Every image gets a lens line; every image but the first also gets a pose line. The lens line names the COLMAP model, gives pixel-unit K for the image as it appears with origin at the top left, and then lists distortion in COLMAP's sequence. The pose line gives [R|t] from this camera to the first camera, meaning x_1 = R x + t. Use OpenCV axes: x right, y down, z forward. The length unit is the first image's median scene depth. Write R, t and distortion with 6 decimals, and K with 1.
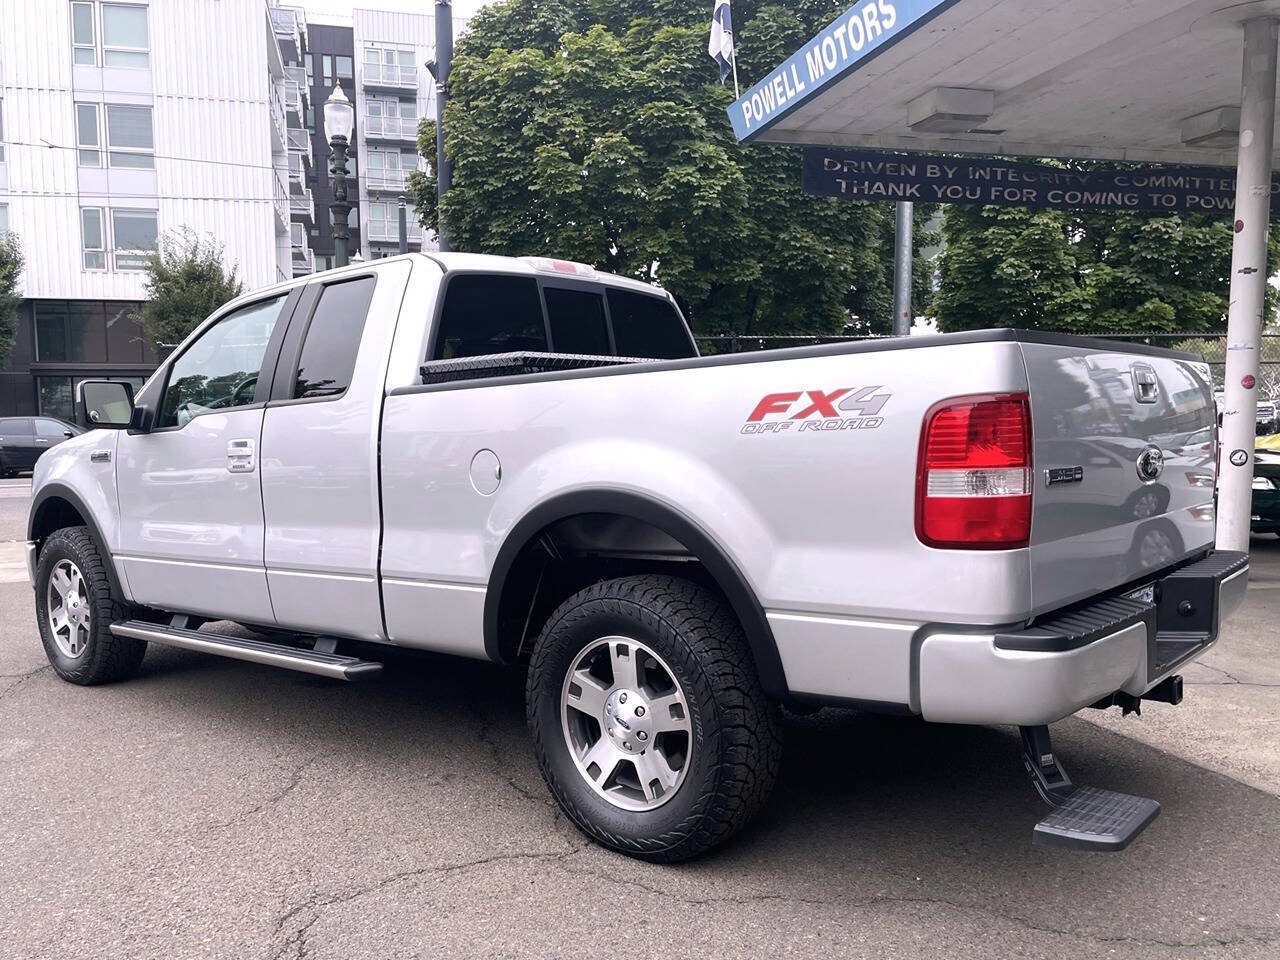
lens RADIAL K [[1054.8, 0, 643.3], [0, 1054.8, 511.1], [0, 0, 1]] dist [0.095528, -0.123650]
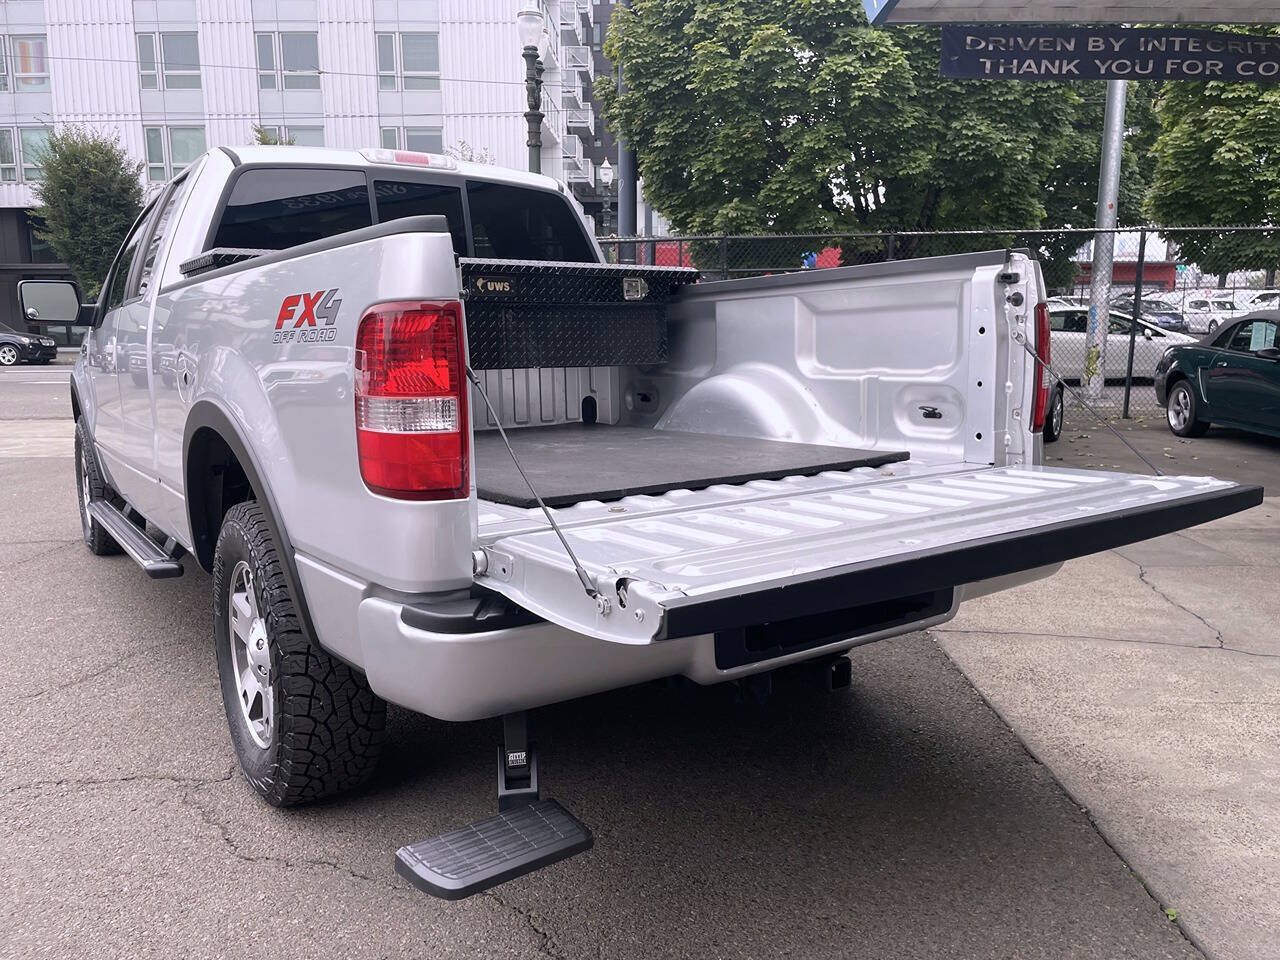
lens RADIAL K [[974.2, 0, 657.5], [0, 974.2, 480.4], [0, 0, 1]] dist [0.087223, -0.109959]
pose [[0.967728, 0.050087, -0.246969, 0.139052], [-0.030202, 0.996037, 0.083658, -0.009061], [0.250180, -0.073499, 0.965405, 0.069358]]
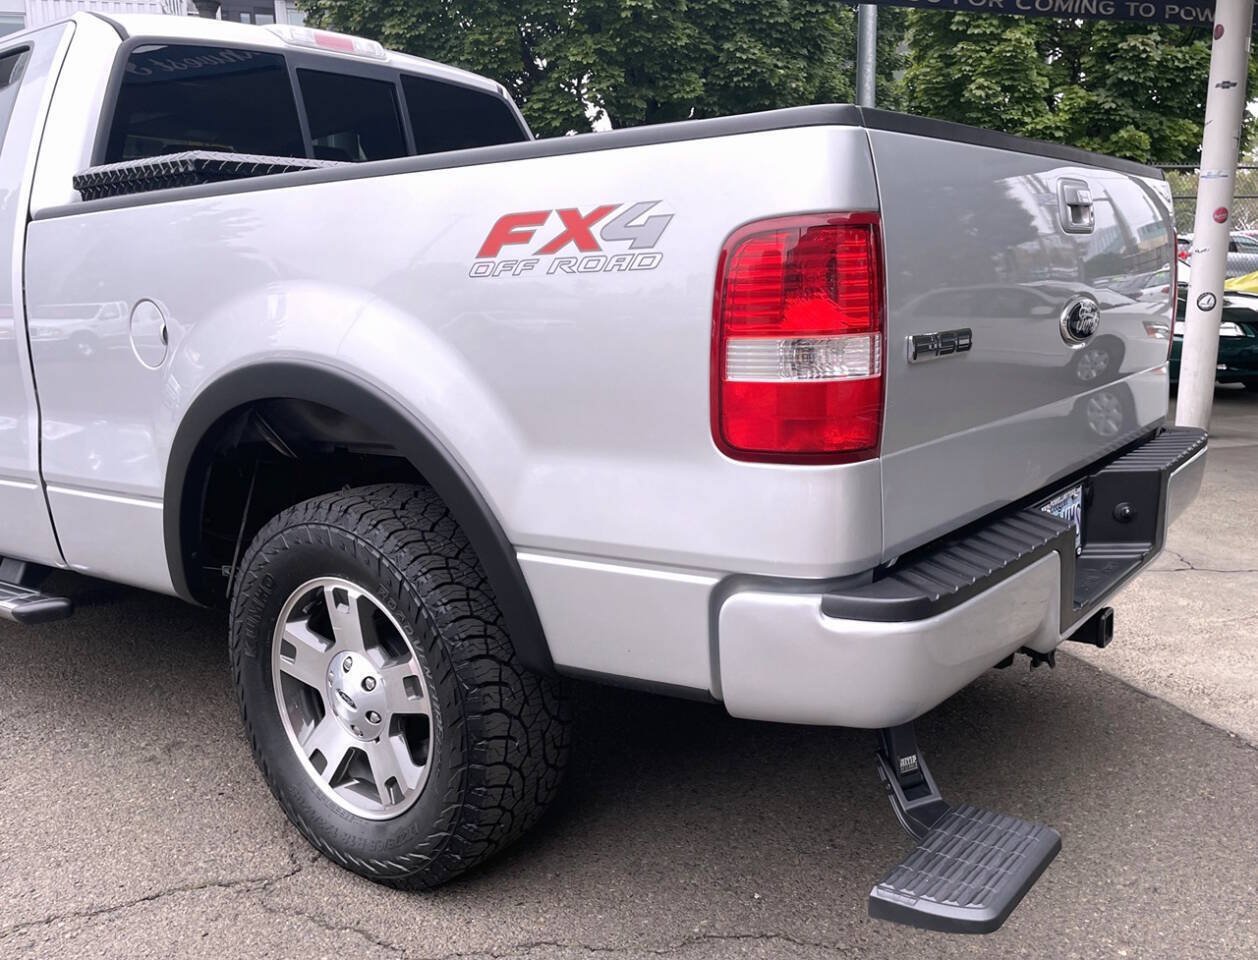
lens RADIAL K [[1093.8, 0, 716.1], [0, 1093.8, 487.8], [0, 0, 1]] dist [0.086805, -0.112409]
pose [[0.995715, -0.019747, 0.090347, 0.041648], [0.009025, 0.993023, 0.117578, -0.005537], [-0.092038, -0.116258, 0.988945, 0.071865]]
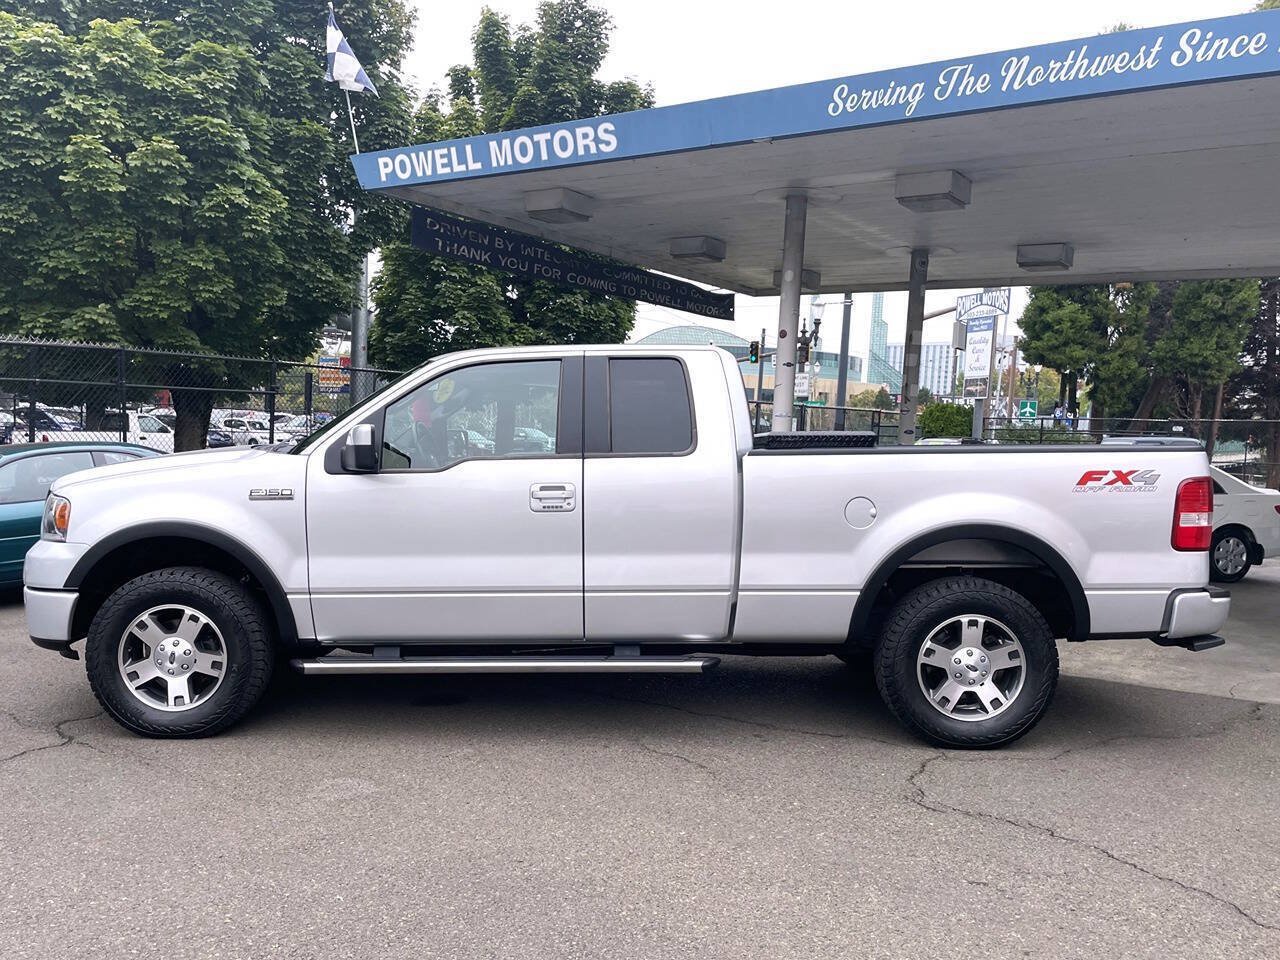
lens RADIAL K [[1041.3, 0, 607.9], [0, 1041.3, 513.9], [0, 0, 1]] dist [0.091067, -0.113036]
pose [[0.772328, -0.012082, 0.635109, -0.383766], [0.018995, 0.999811, -0.004080, -0.010243], [-0.634940, 0.015215, 0.772412, 0.028056]]
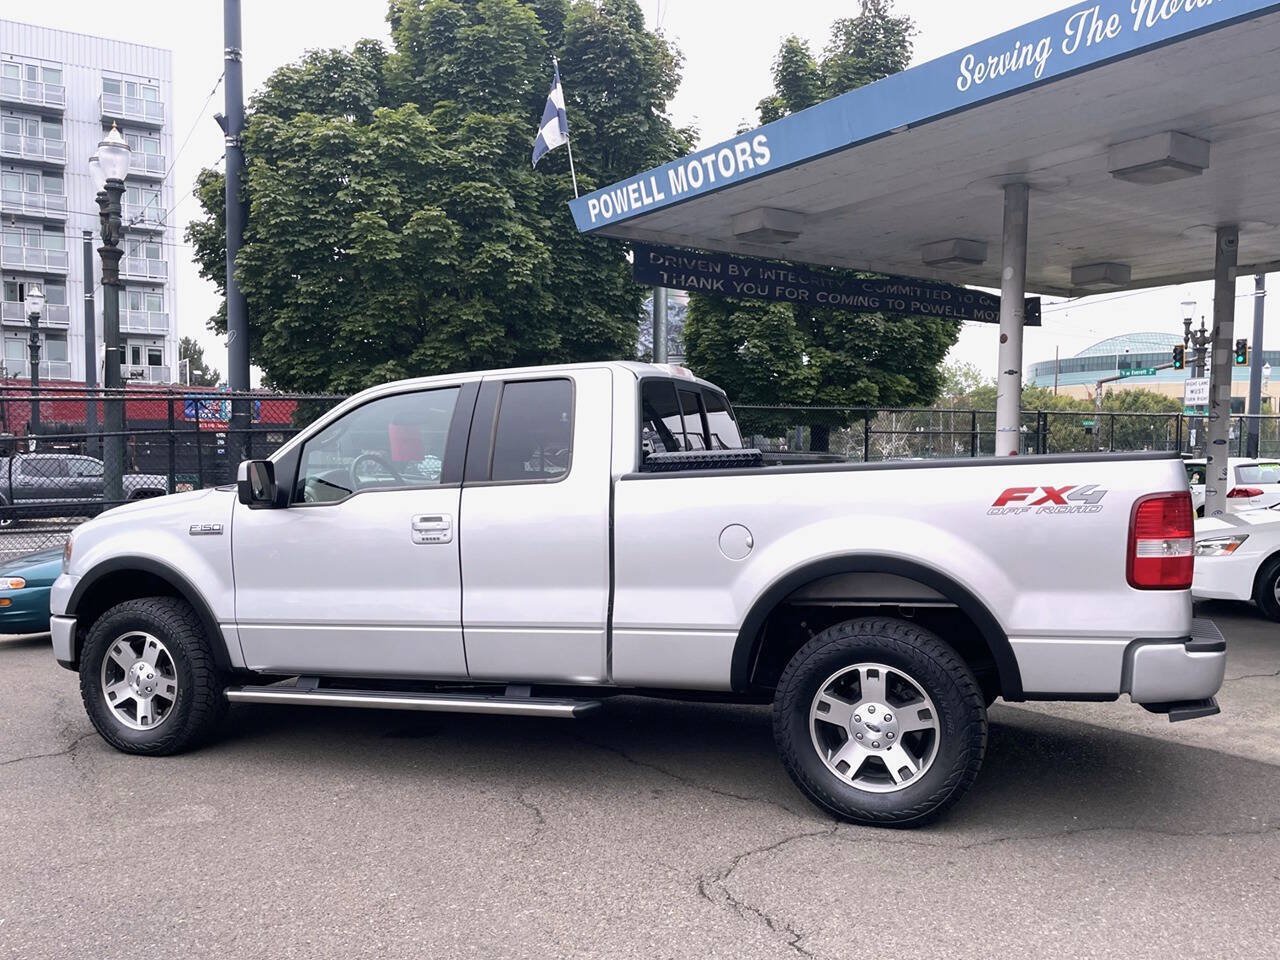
lens RADIAL K [[1036.2, 0, 664.7], [0, 1036.2, 514.7], [0, 0, 1]] dist [0.089439, -0.107211]
pose [[0.943737, -0.010395, 0.330533, -0.184693], [0.024201, 0.998997, -0.037681, -0.007090], [-0.329809, 0.043560, 0.943042, -0.046112]]
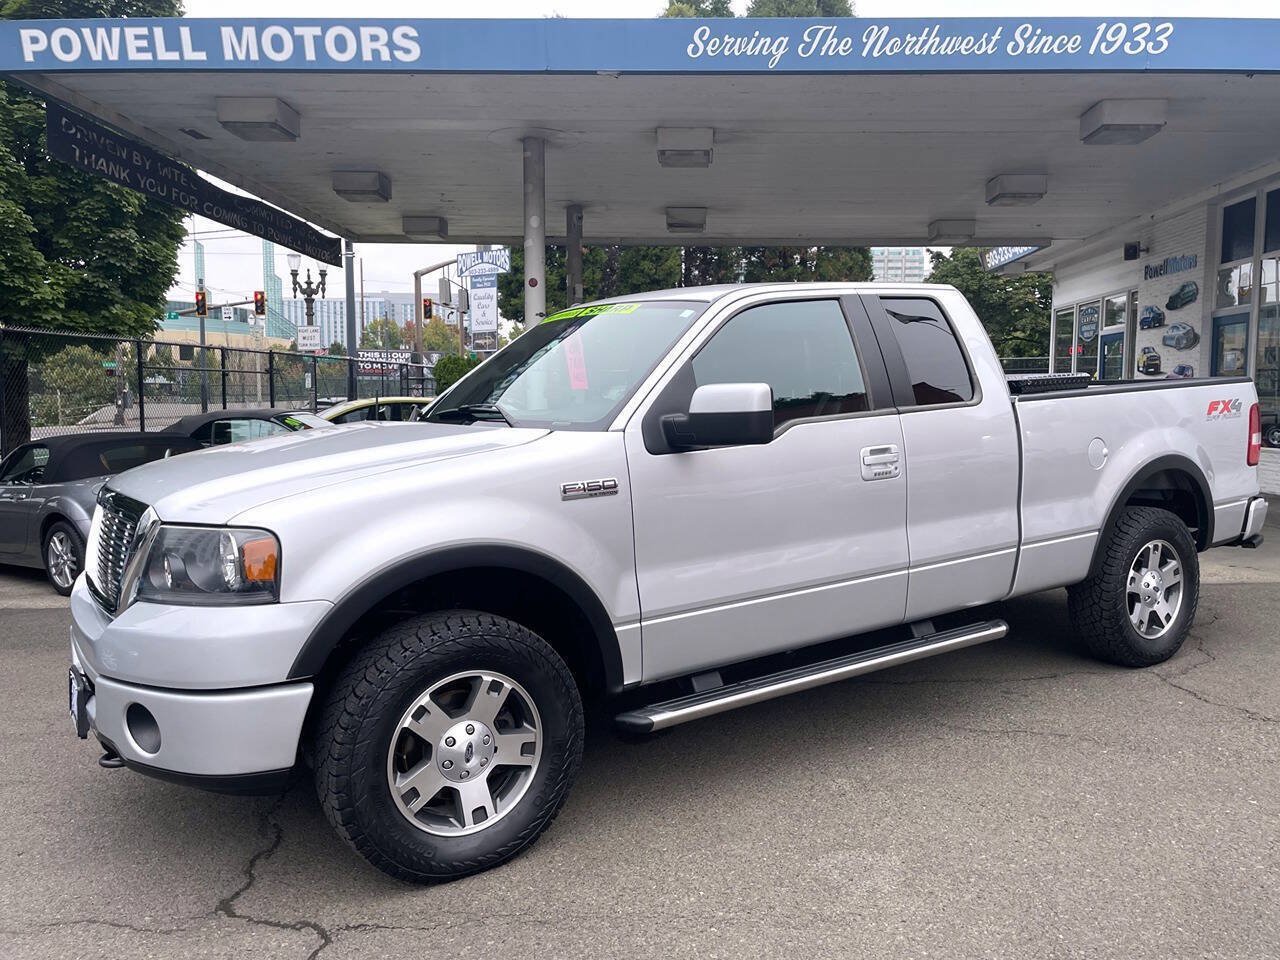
lens RADIAL K [[1000.6, 0, 639.0], [0, 1000.6, 487.6], [0, 0, 1]] dist [0.092951, -0.126029]
pose [[0.289007, -0.080344, 0.953950, -0.484542], [0.096804, 0.993817, 0.054375, -0.036734], [-0.952420, 0.076631, 0.294998, 0.341337]]
